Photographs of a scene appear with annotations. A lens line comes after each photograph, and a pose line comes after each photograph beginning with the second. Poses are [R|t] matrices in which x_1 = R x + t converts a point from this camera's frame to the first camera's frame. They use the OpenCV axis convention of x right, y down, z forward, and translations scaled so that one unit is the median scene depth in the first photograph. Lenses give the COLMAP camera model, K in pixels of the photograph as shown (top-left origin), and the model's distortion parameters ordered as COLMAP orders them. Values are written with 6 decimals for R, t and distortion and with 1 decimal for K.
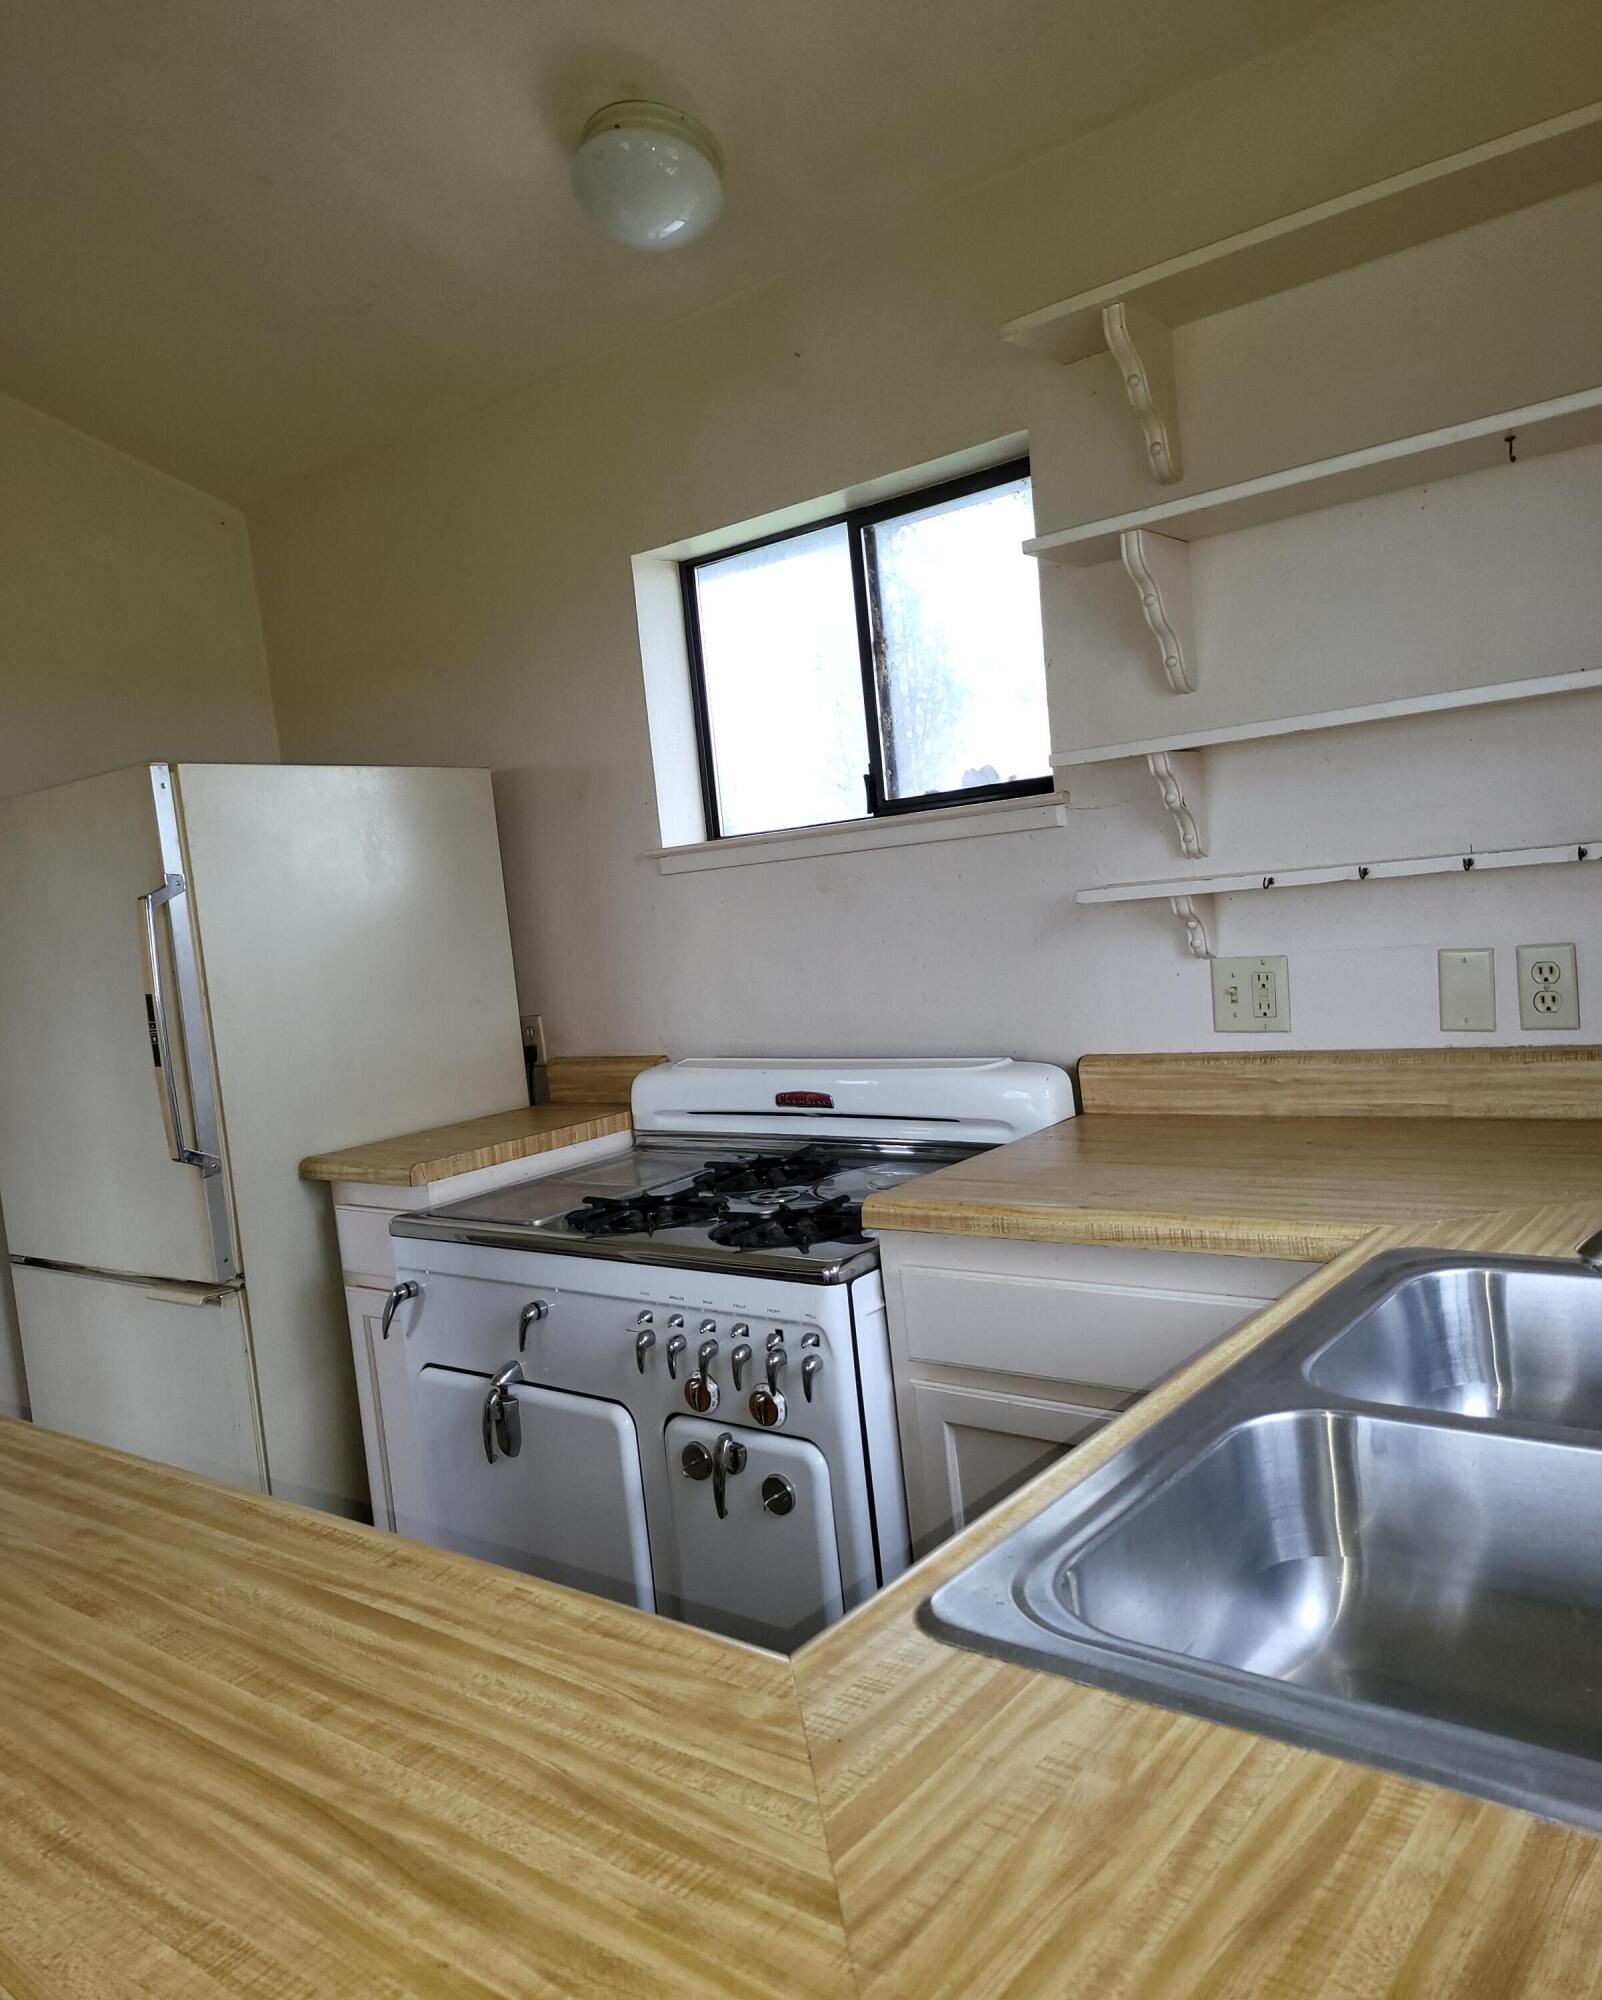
lens RADIAL K [[1483.1, 0, 781.3], [0, 1483.1, 1013.4], [0, 0, 1]] dist [0.067587, -0.064401]
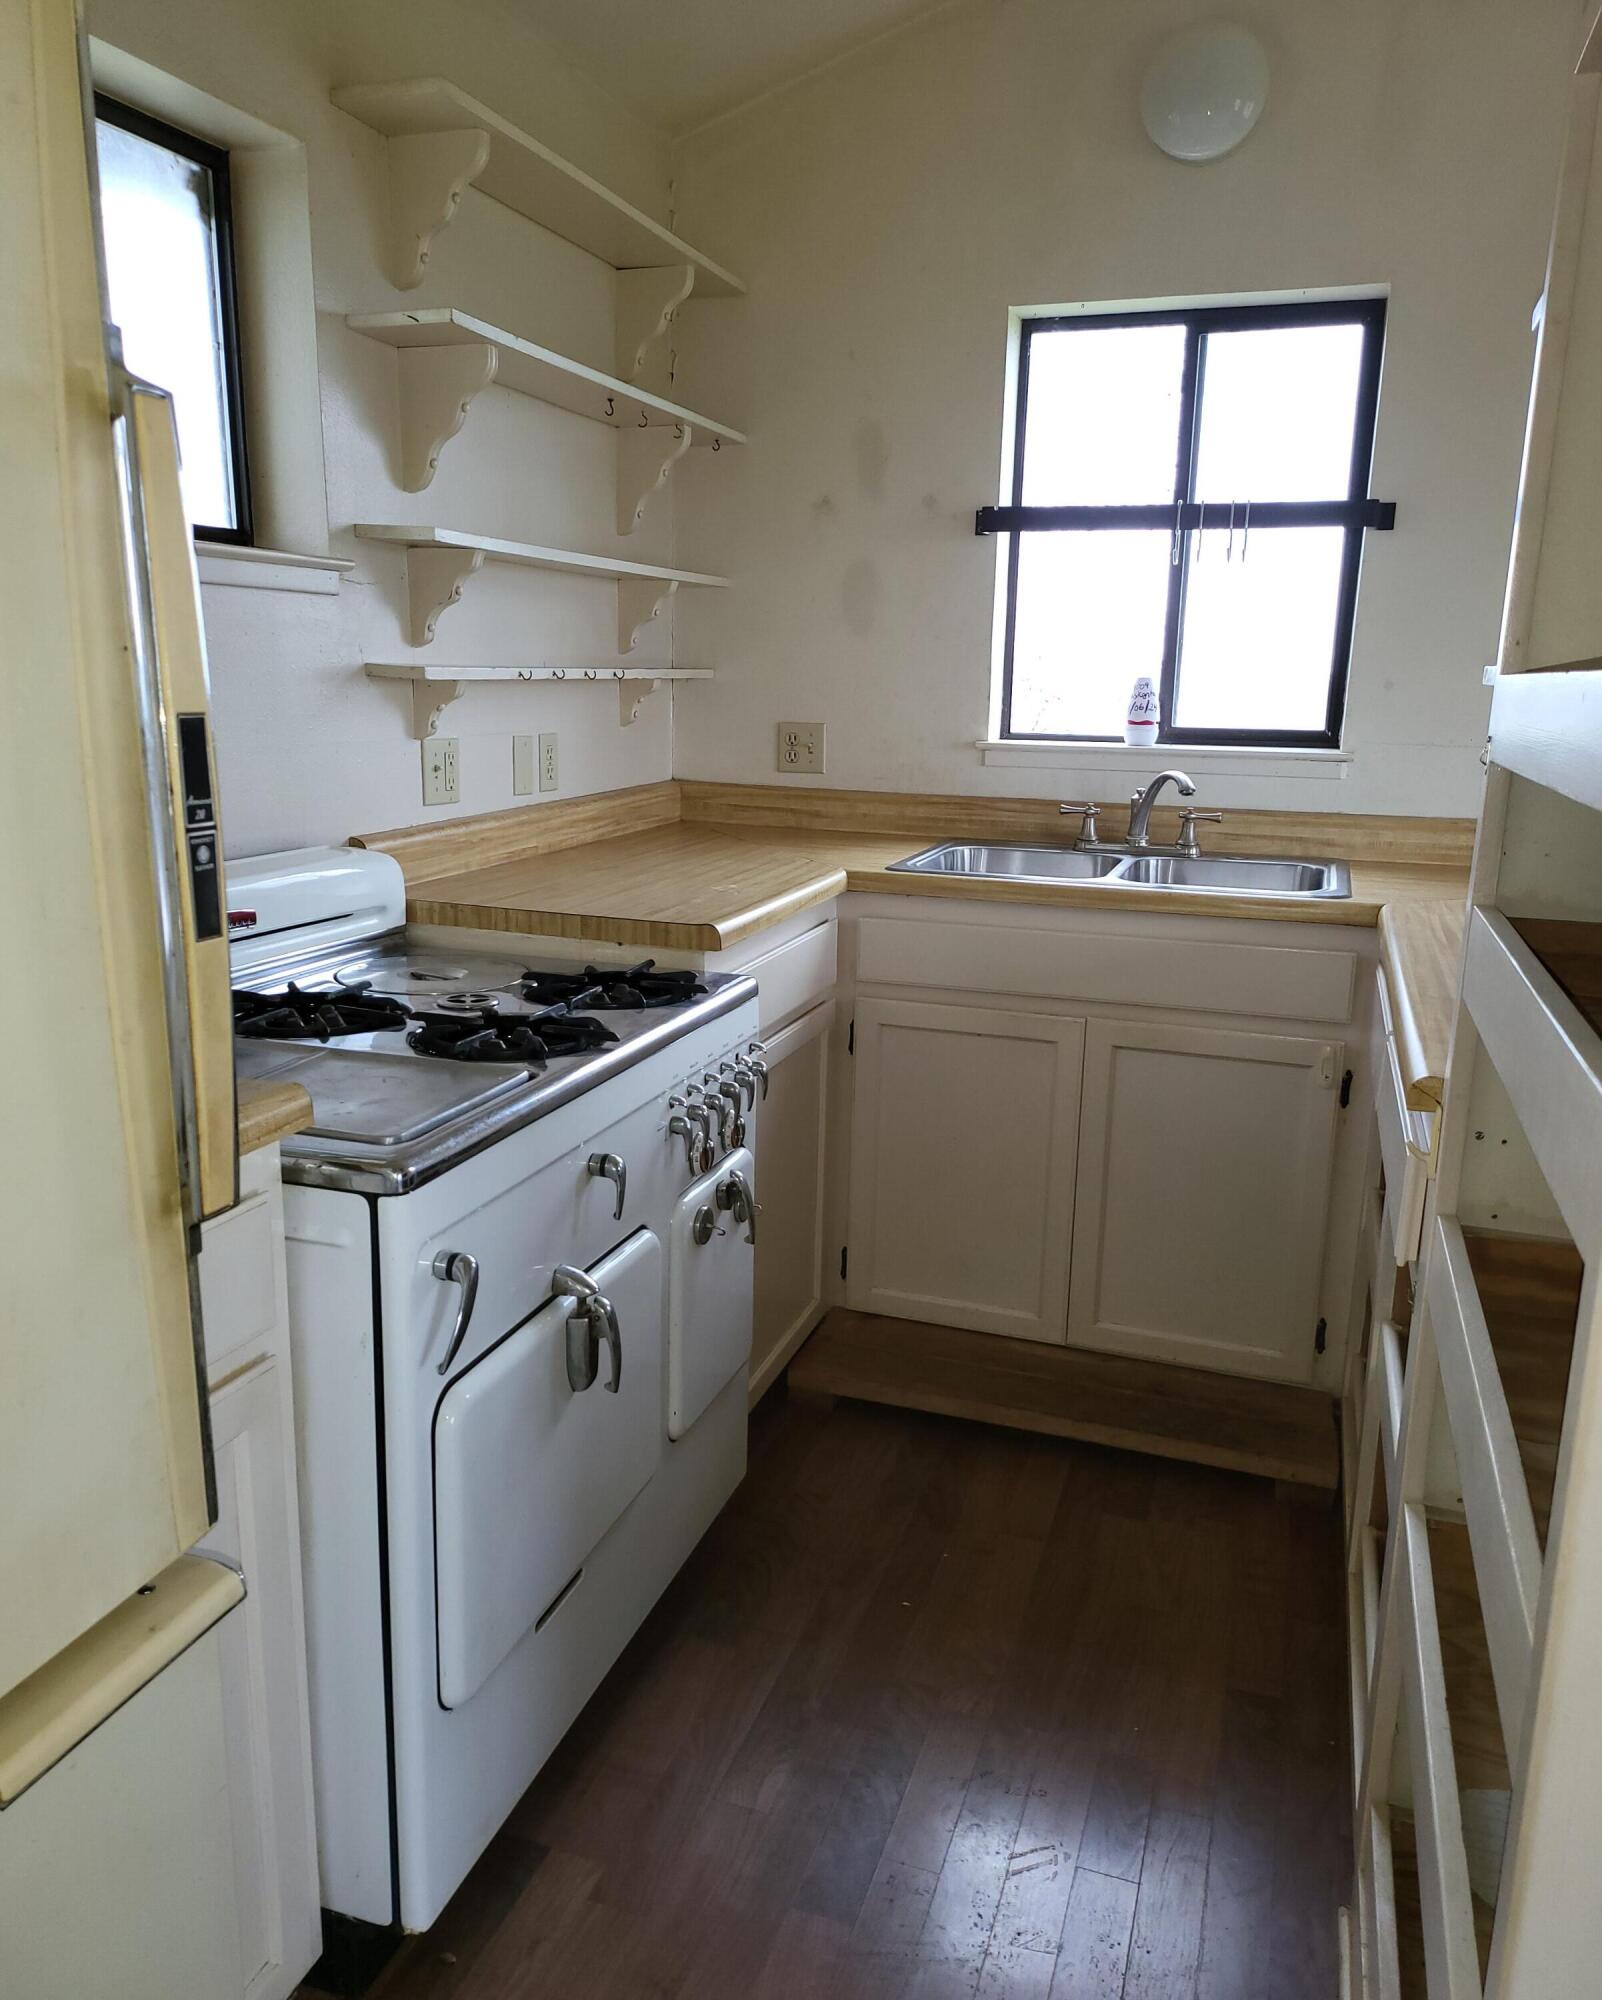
lens RADIAL K [[1483.1, 0, 796.1], [0, 1483.1, 998.3], [0, 0, 1]] dist [0.067587, -0.064401]
pose [[-0.339091, -0.106124, 0.934749, -0.864747], [0.103150, 0.983432, 0.149070, 0.015971], [-0.935081, 0.146968, -0.322527, 1.104043]]
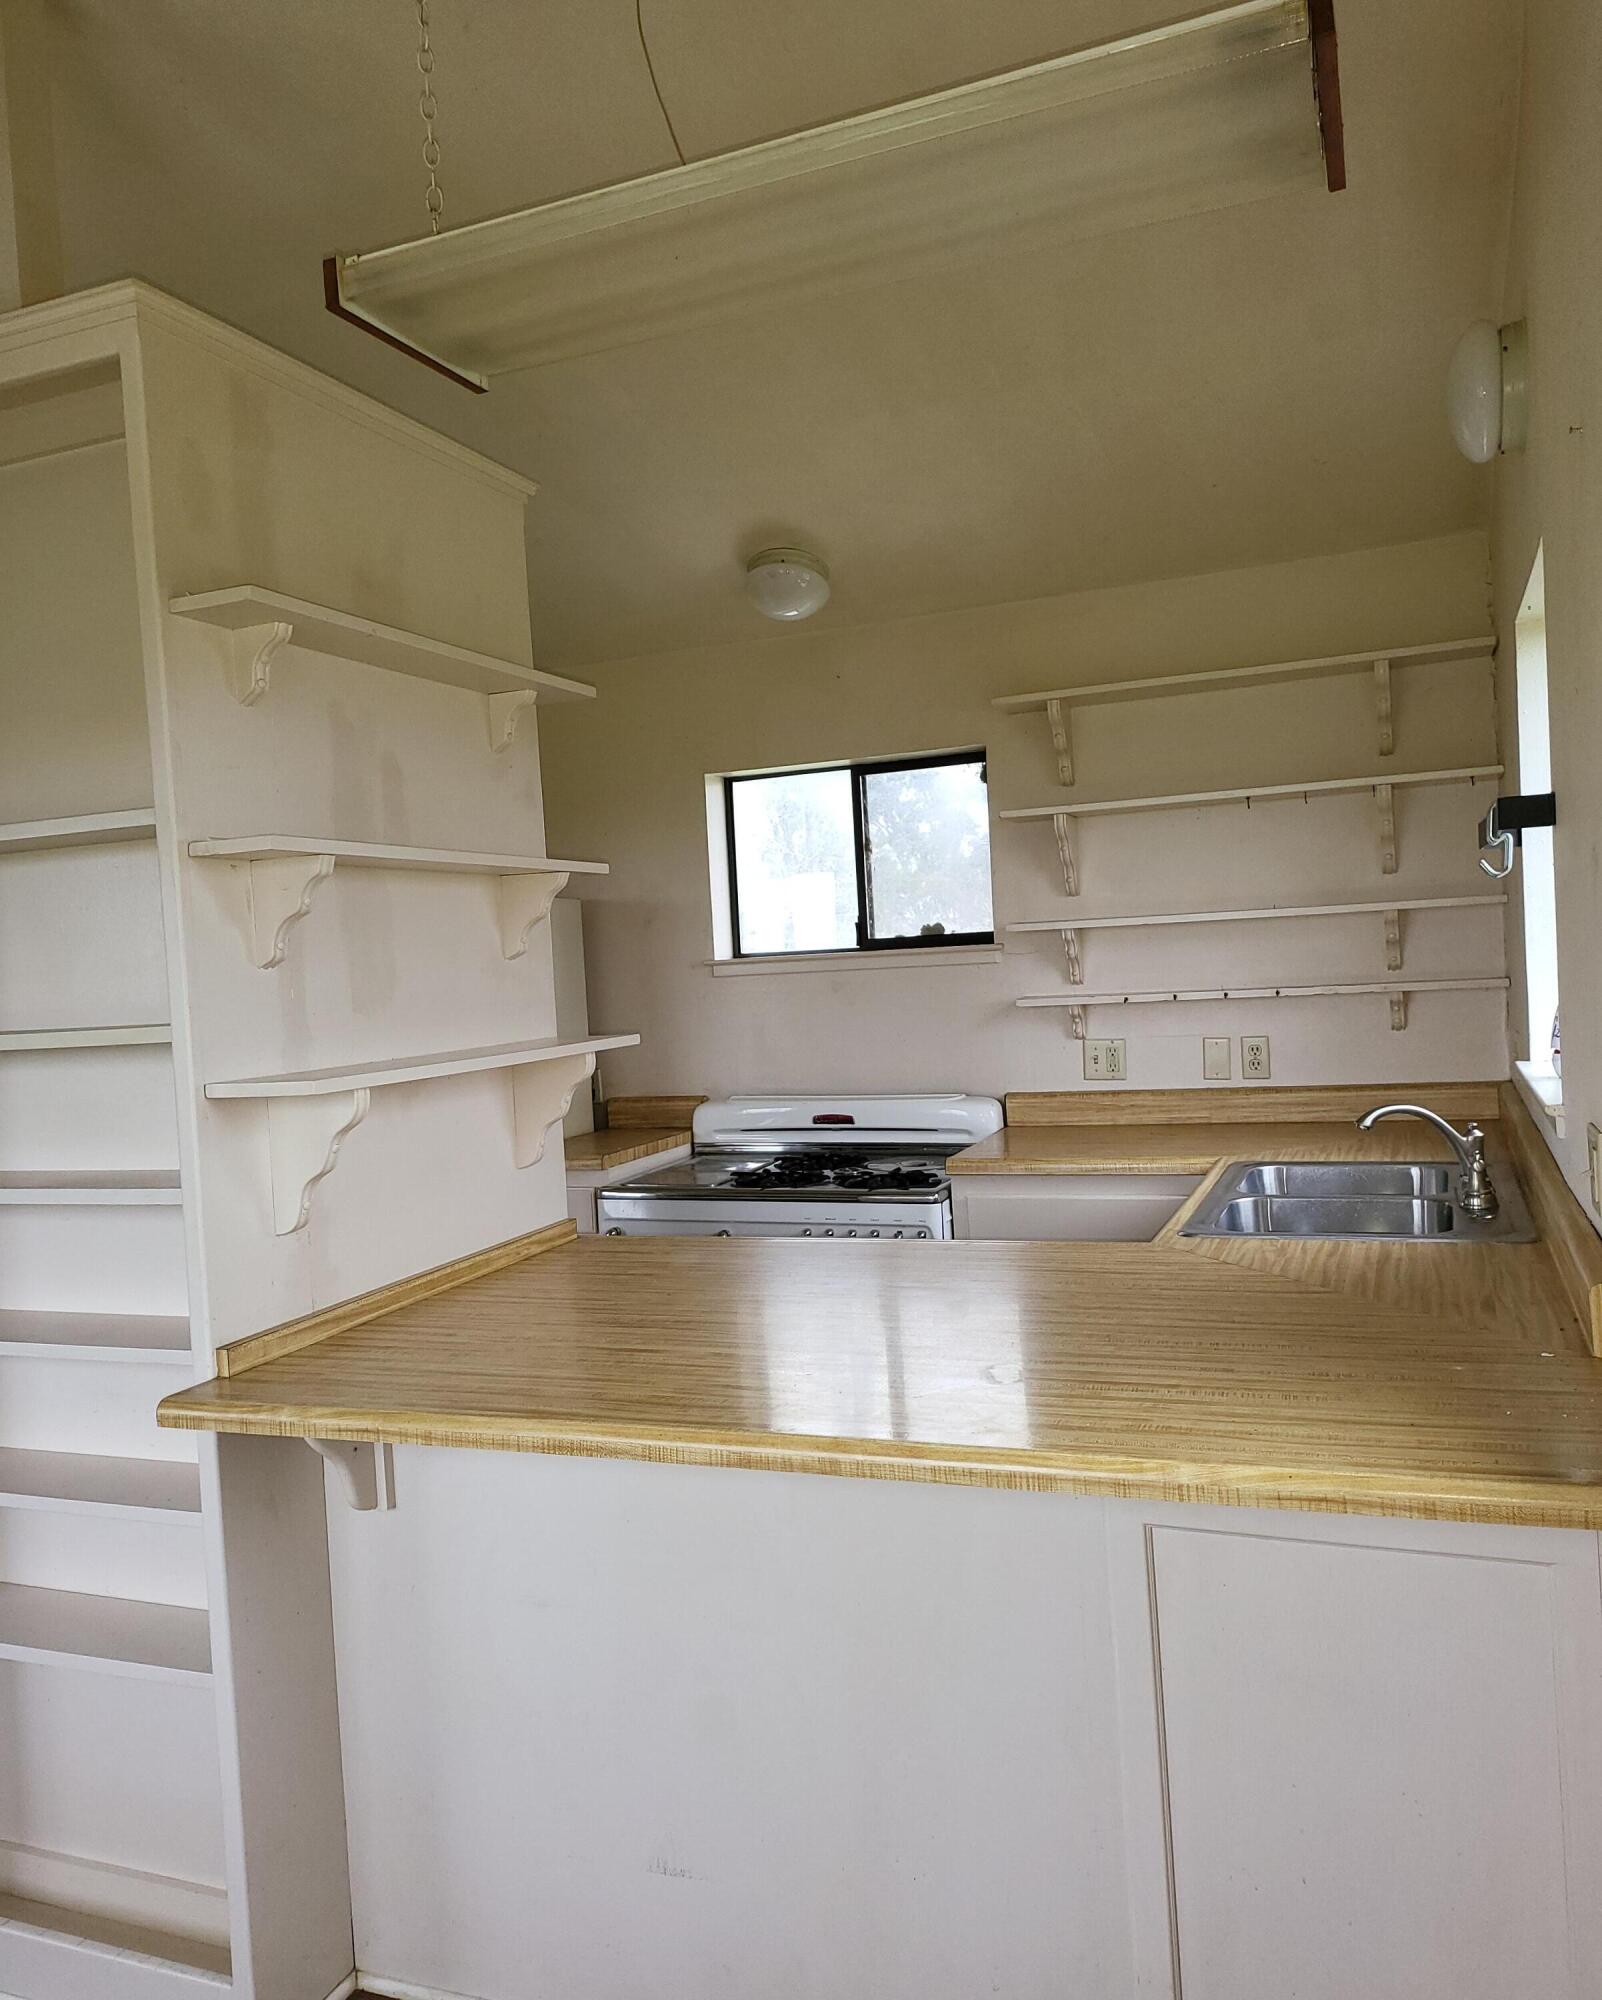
lens RADIAL K [[1483.1, 0, 796.6], [0, 1483.1, 991.6], [0, 0, 1]] dist [0.067587, -0.064401]
pose [[0.954819, 0.040851, 0.294366, -0.576105], [-0.016816, 0.996347, -0.083723, 0.062052], [-0.296711, 0.074990, 0.952018, -0.625938]]
